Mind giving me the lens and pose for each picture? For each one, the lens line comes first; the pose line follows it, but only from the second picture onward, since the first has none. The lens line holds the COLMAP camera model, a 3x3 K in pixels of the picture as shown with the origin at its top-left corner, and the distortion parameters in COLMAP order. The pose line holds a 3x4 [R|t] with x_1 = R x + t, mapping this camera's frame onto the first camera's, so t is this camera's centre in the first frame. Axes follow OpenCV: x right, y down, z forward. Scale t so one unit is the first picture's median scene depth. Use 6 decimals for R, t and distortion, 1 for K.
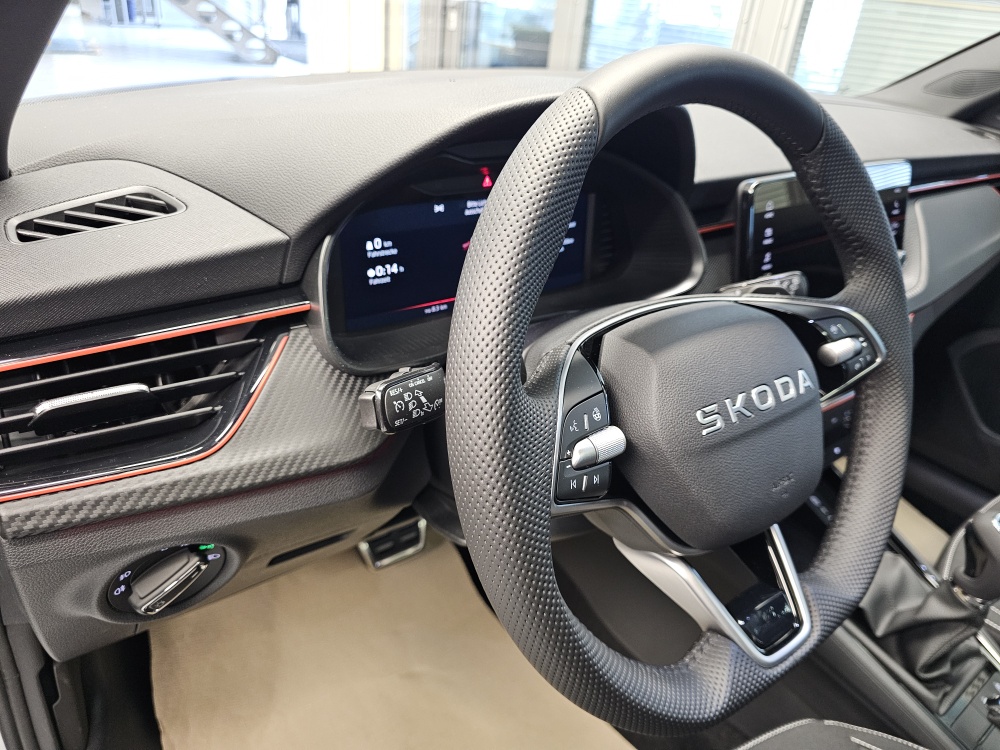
lens RADIAL K [[669.9, 0, 496.3], [0, 669.9, 377.8], [0, 0, 1]] dist [0.047067, -0.050194]
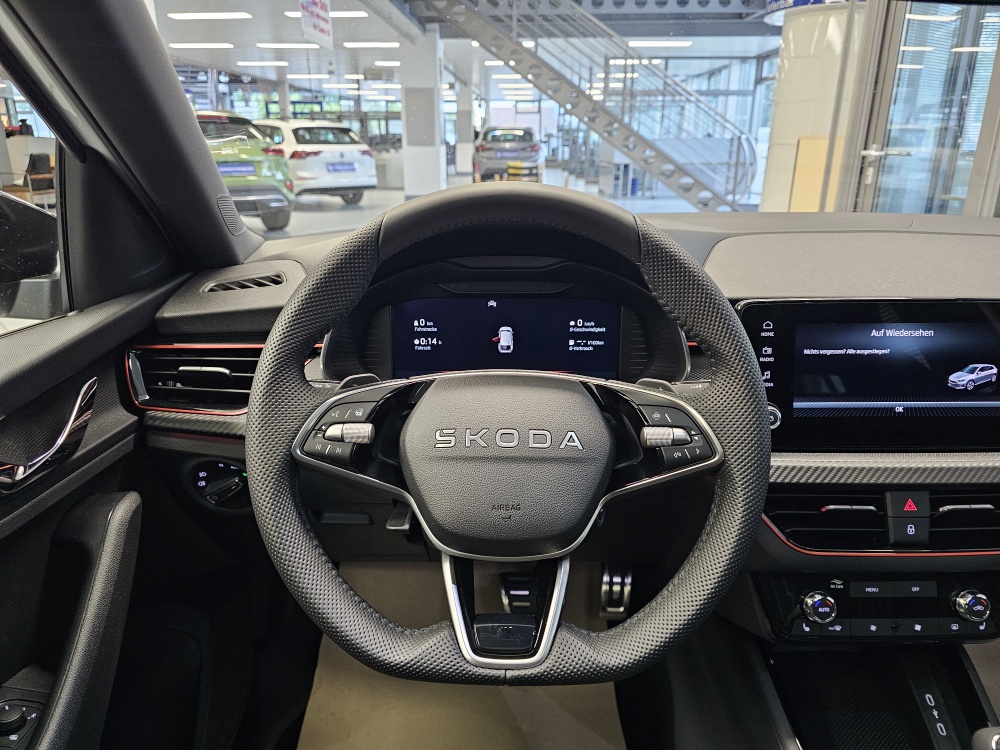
lens RADIAL K [[681.9, 0, 500.0], [0, 681.9, 375.0], [0, 0, 1]] dist [-0.006104, -0.006015]
pose [[0.781448, 0.110114, -0.614177, 0.858988], [-0.241987, 0.960752, -0.135641, 0.067961], [0.575136, 0.254620, 0.777424, -0.020581]]
